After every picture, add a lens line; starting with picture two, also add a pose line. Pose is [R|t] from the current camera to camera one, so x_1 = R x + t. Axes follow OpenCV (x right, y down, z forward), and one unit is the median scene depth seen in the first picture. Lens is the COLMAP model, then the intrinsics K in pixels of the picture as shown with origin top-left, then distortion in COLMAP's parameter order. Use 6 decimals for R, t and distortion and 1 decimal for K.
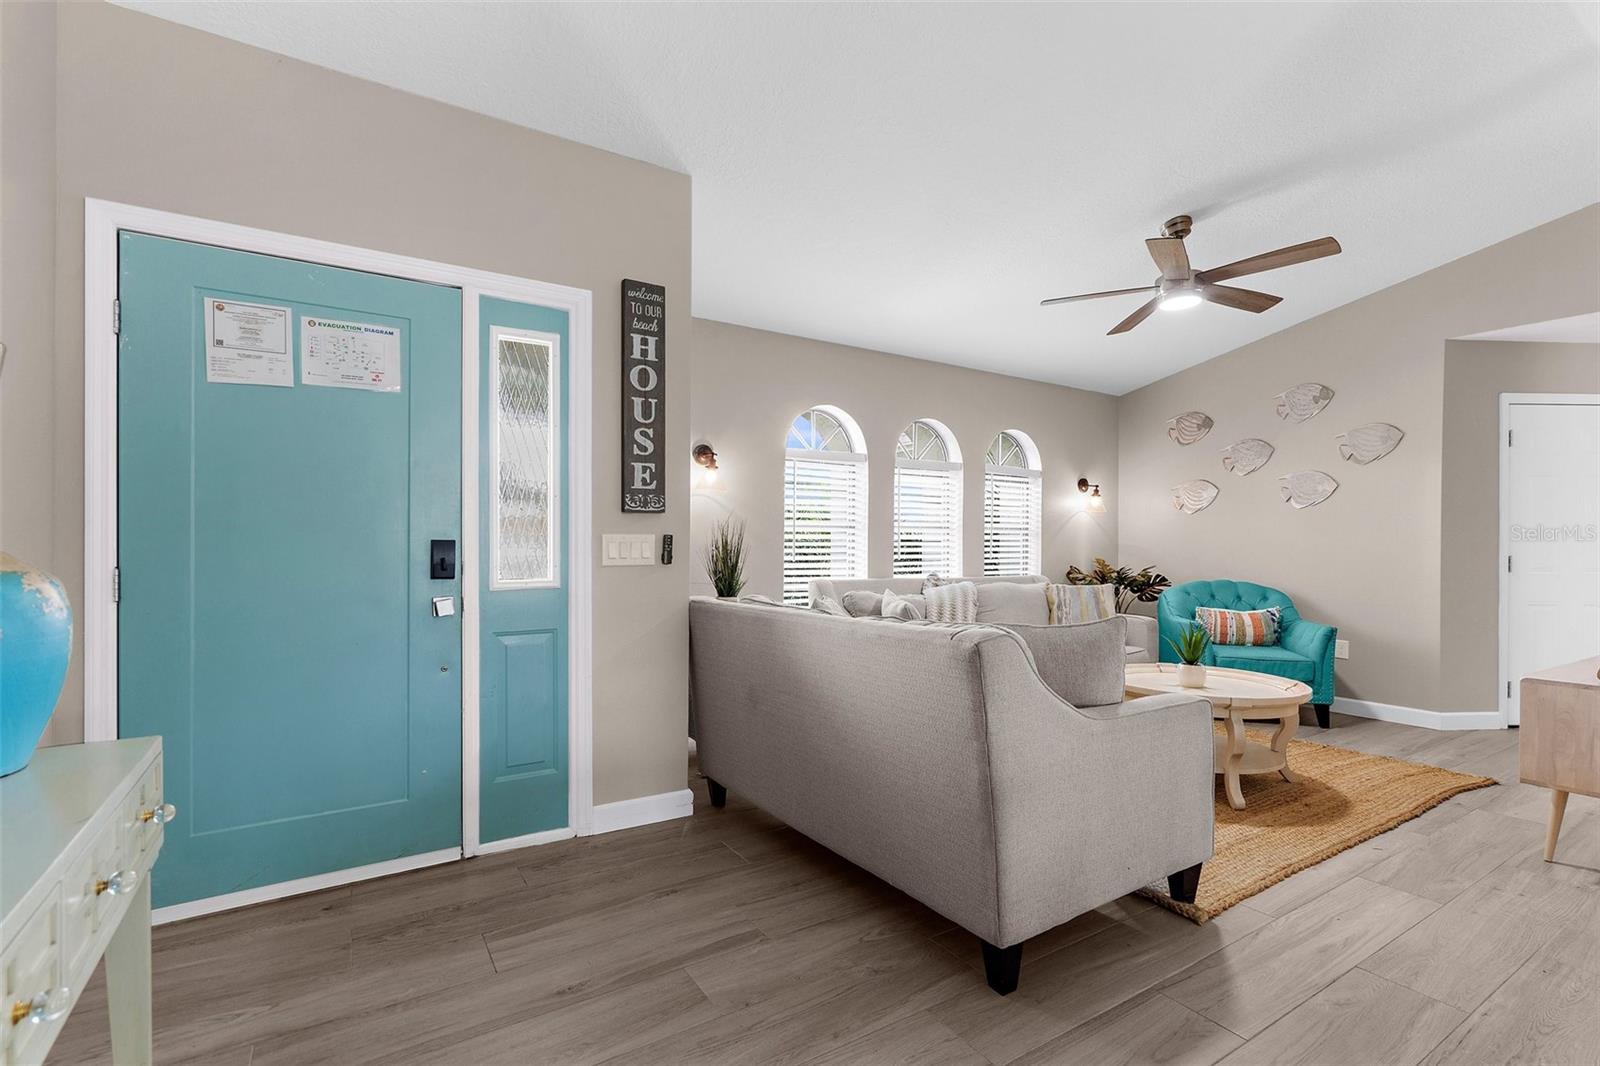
lens RADIAL K [[732.3, 0, 799.7], [0, 732.3, 541.0], [0, 0, 1]] dist [-0.006168, 0.003610]
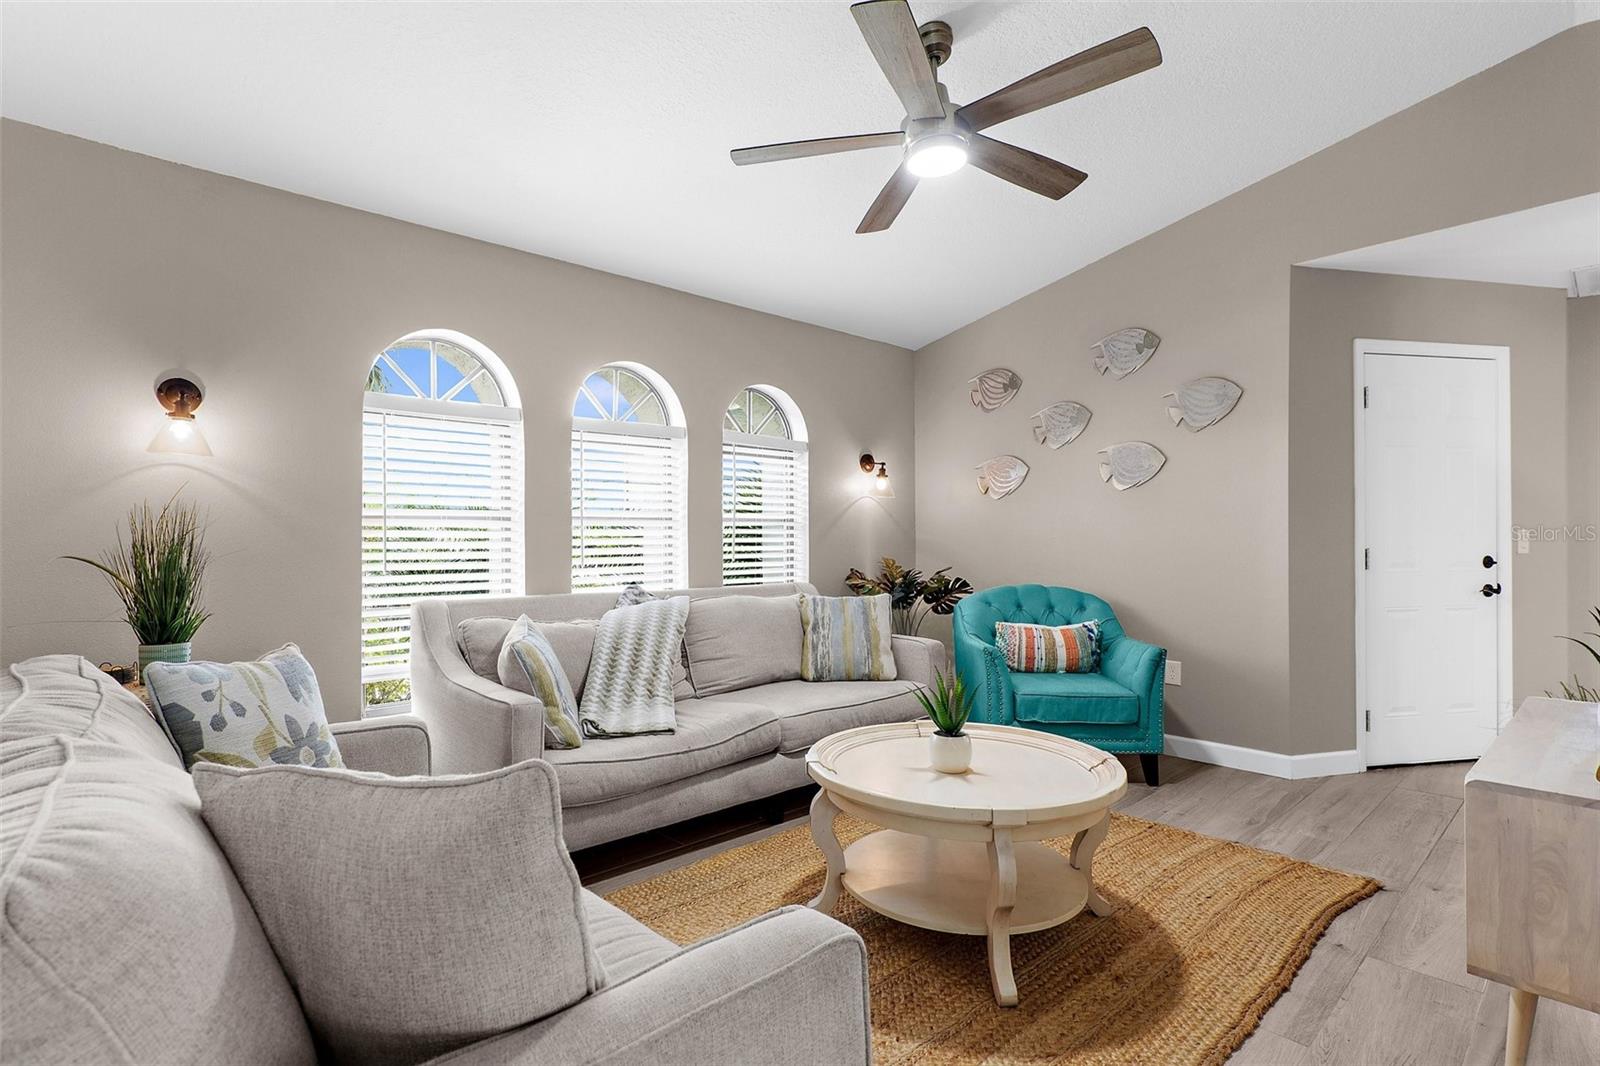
lens RADIAL K [[765.9, 0, 787.1], [0, 765.9, 539.8], [0, 0, 1]] dist [-0.001777, 0.004024]
pose [[0.985896, -0.011712, 0.166950, 0.210255], [0.011483, 0.999931, 0.002337, 0.001717], [-0.166966, -0.000387, 0.985963, 0.275824]]
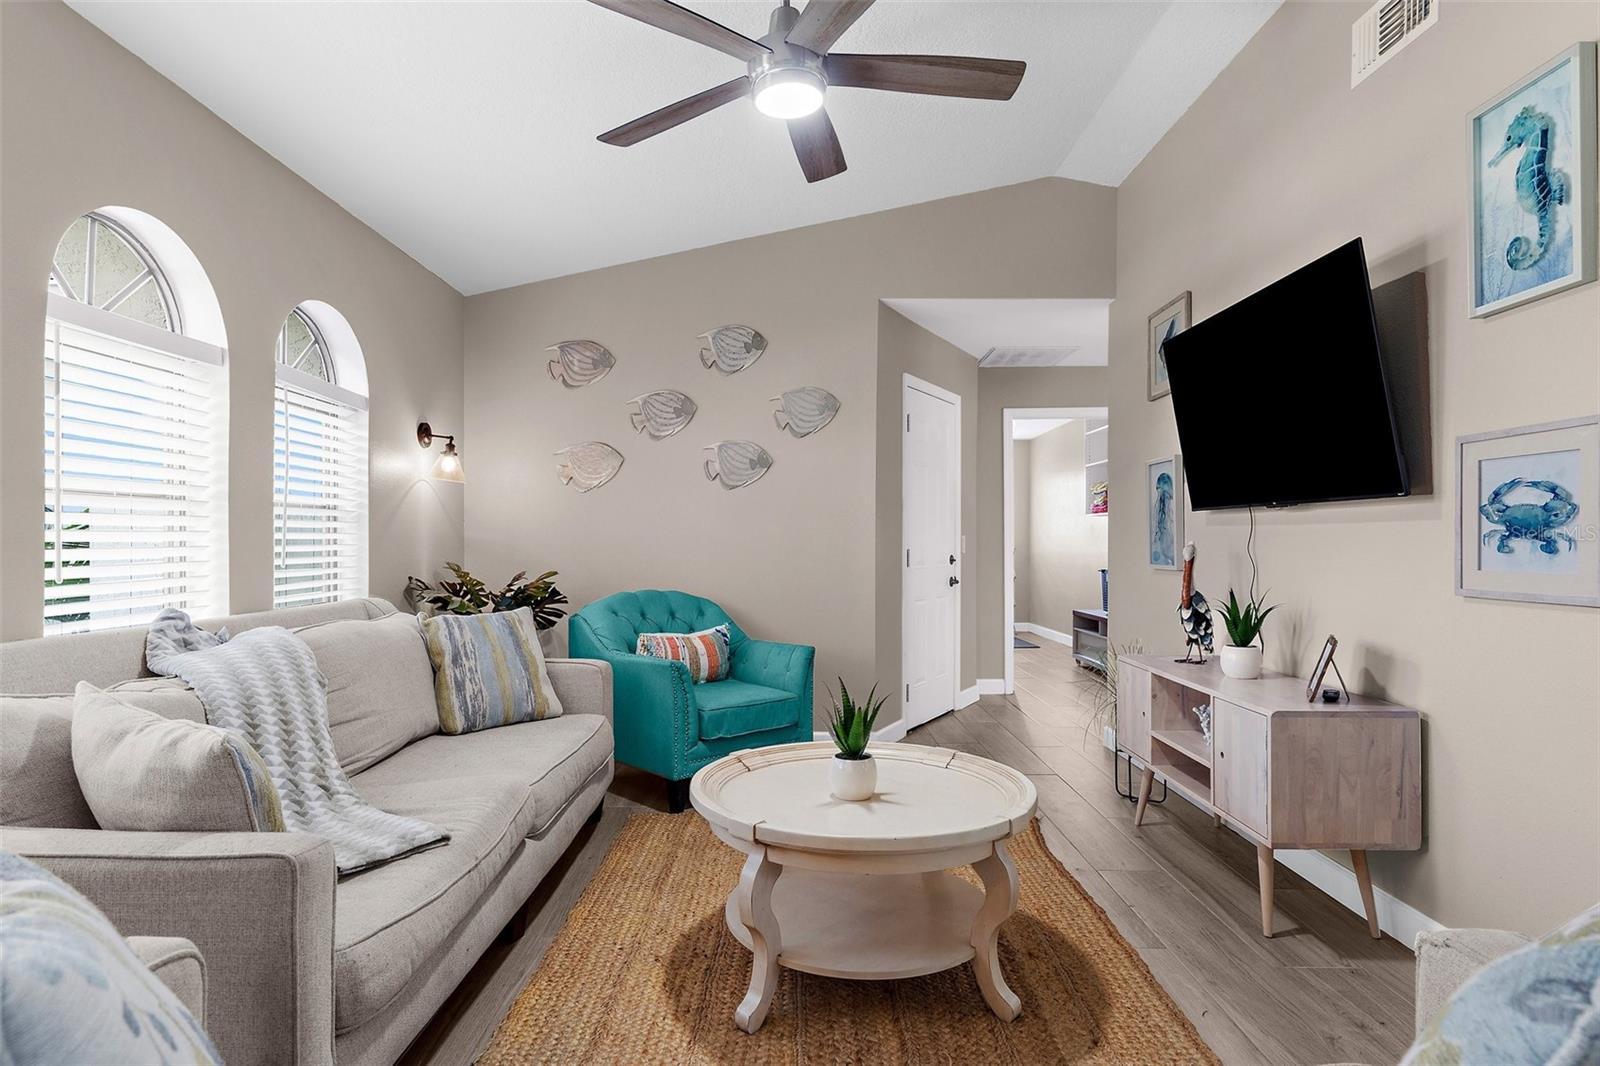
lens RADIAL K [[850.0, 0, 788.2], [0, 850.0, 545.8], [0, 0, 1]] dist [0.008136, 0.000076]
pose [[0.546535, -0.009267, 0.837385, -0.017596], [-0.002855, 0.999912, 0.012928, 0.001704], [-0.837432, -0.009456, 0.546460, 0.493929]]
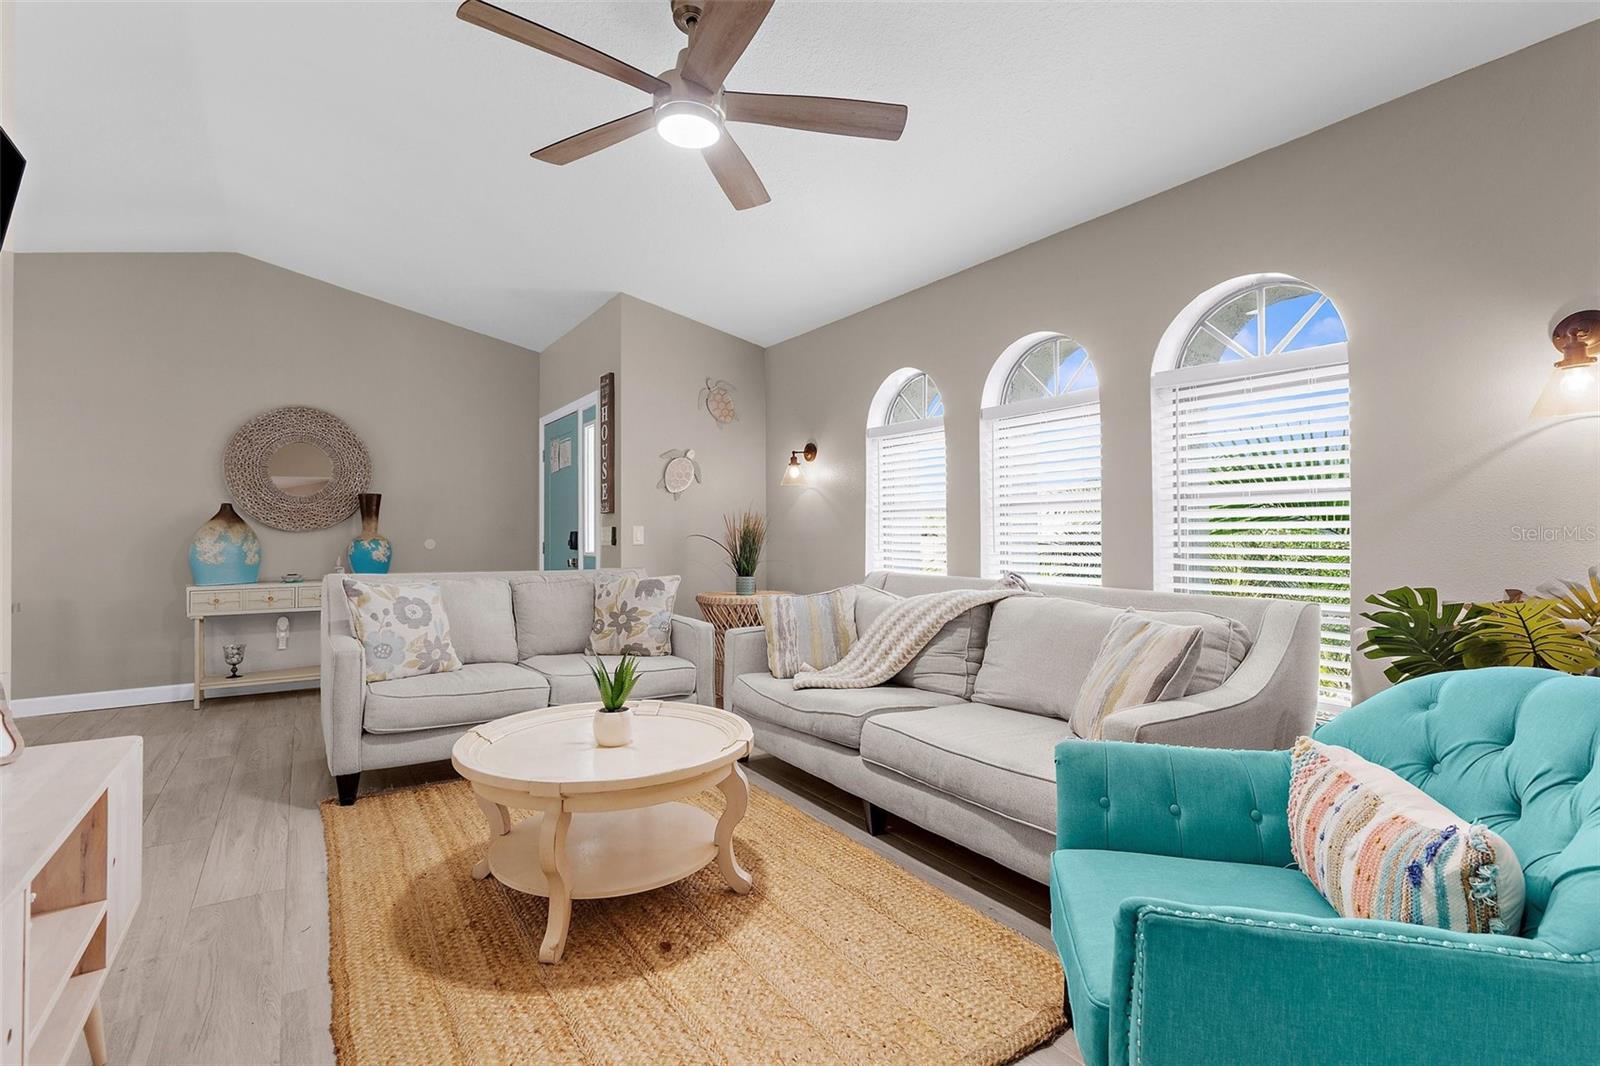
lens RADIAL K [[754.7, 0, 790.1], [0, 754.7, 530.8], [0, 0, 1]] dist [0.002849, 0.000013]
pose [[0.005934, -0.008320, -0.999948, 0.868016], [0.005426, 0.999951, -0.008287, 0.009639], [0.999968, -0.005376, 0.005979, 0.822435]]
